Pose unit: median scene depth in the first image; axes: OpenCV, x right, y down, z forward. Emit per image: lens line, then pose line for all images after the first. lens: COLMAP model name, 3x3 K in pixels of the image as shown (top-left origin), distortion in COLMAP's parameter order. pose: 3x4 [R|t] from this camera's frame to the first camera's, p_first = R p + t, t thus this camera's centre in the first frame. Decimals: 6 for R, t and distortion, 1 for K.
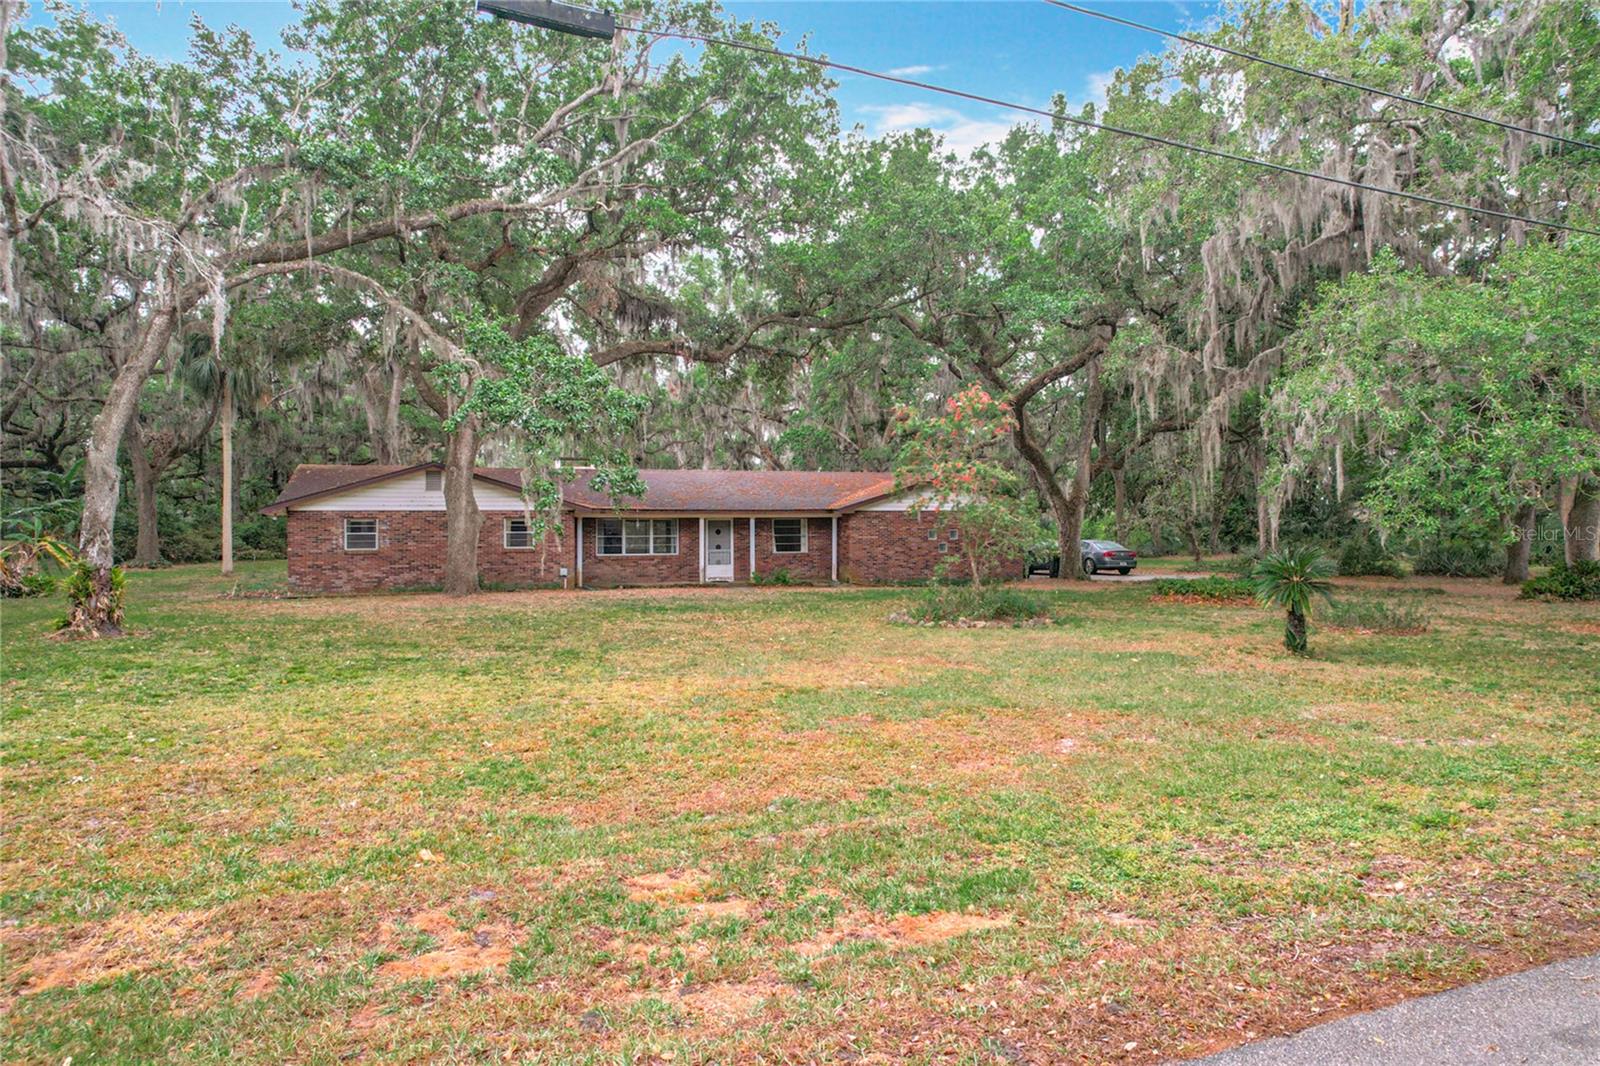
lens RADIAL K [[1036.2, 0, 784.3], [0, 1036.2, 499.8], [0, 0, 1]] dist [-0.001537, 0.001124]
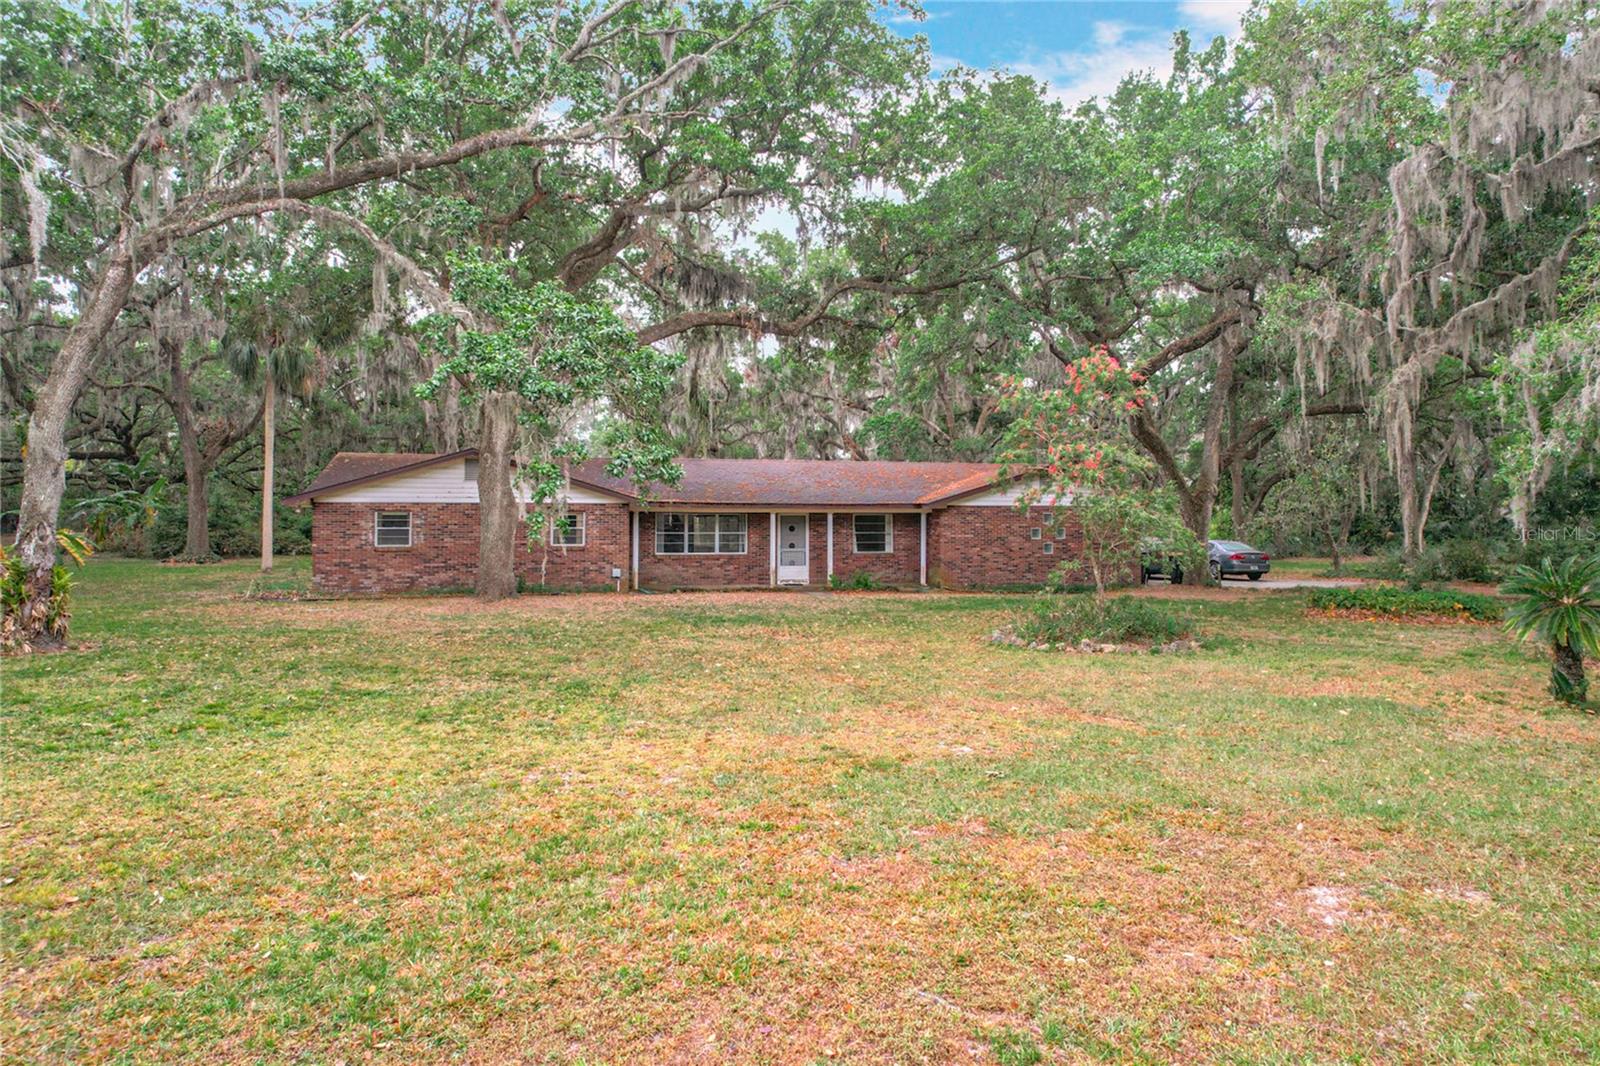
lens RADIAL K [[1021.6, 0, 800.5], [0, 1021.6, 474.7], [0, 0, 1]] dist [-0.027634, 0.035527]
pose [[0.997491, 0.002467, -0.070746, 0.006060], [-0.003936, 0.999779, -0.020642, 0.003042], [0.070680, 0.020869, 0.997281, 0.141714]]
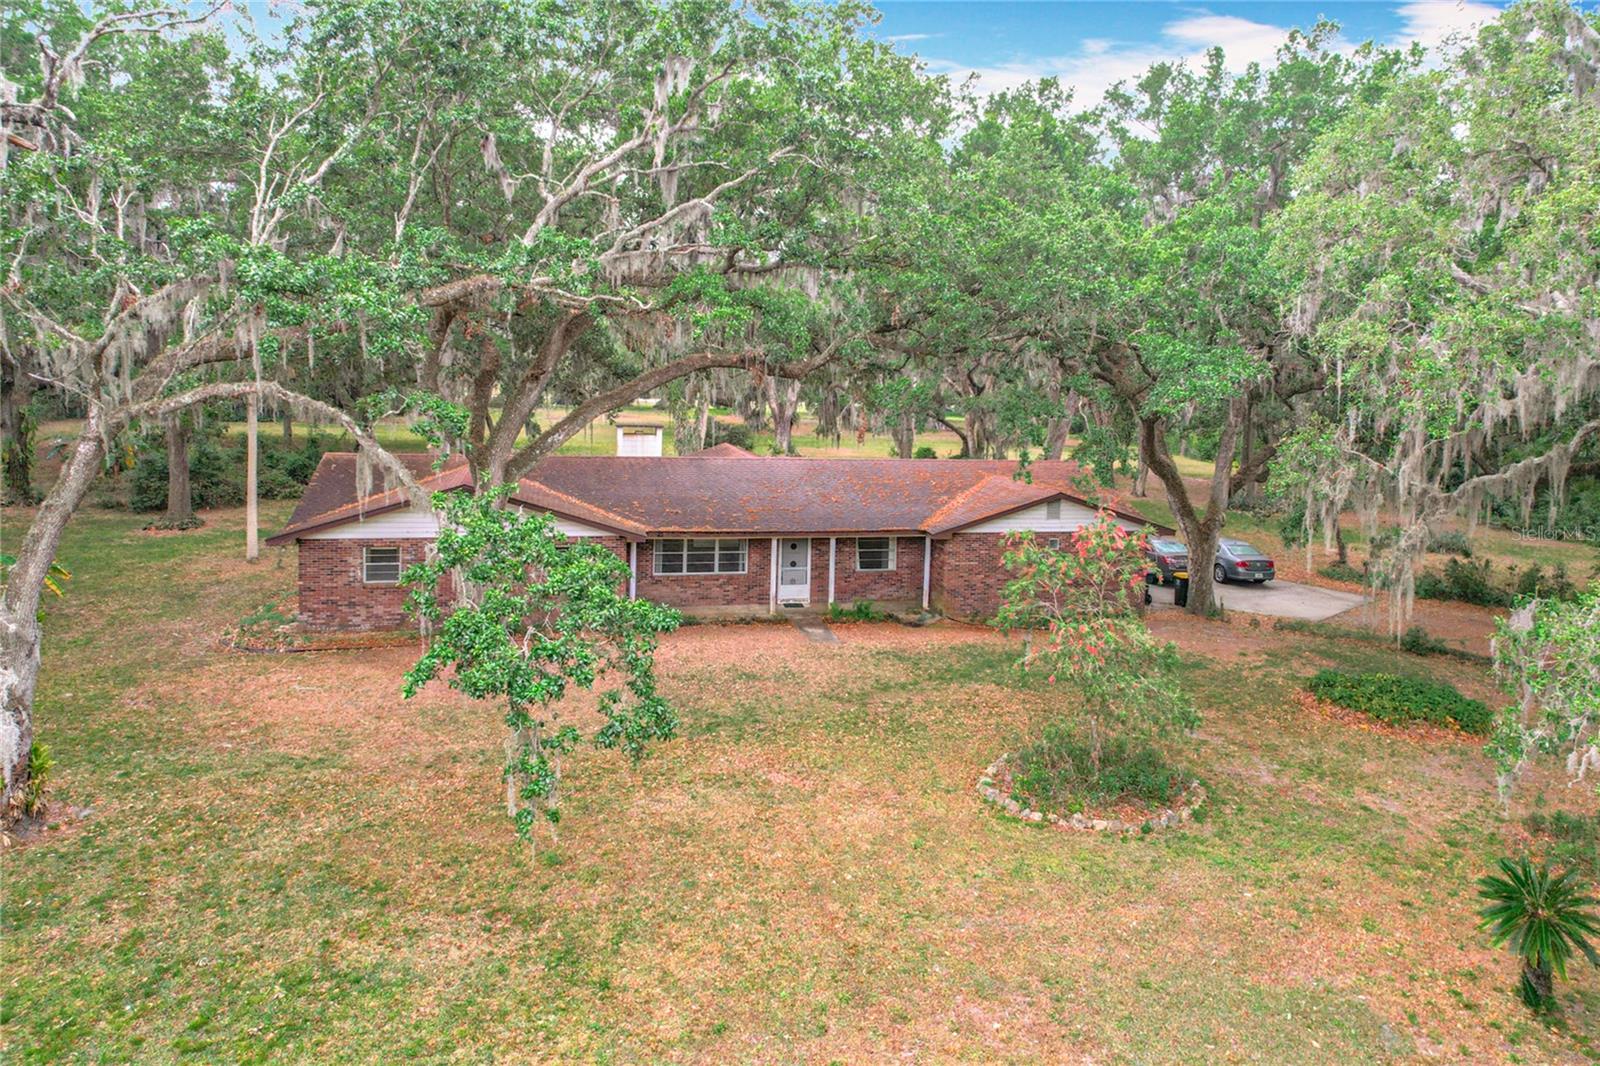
lens RADIAL K [[1054.8, 0, 836.0], [0, 1054.8, 367.7], [0, 0, 1]] dist [-0.031960, 0.023271]
pose [[0.998482, 0.032910, -0.044160, 0.006568], [-0.030439, 0.997993, 0.055526, -0.190323], [0.045899, -0.054098, 0.997480, 0.143571]]
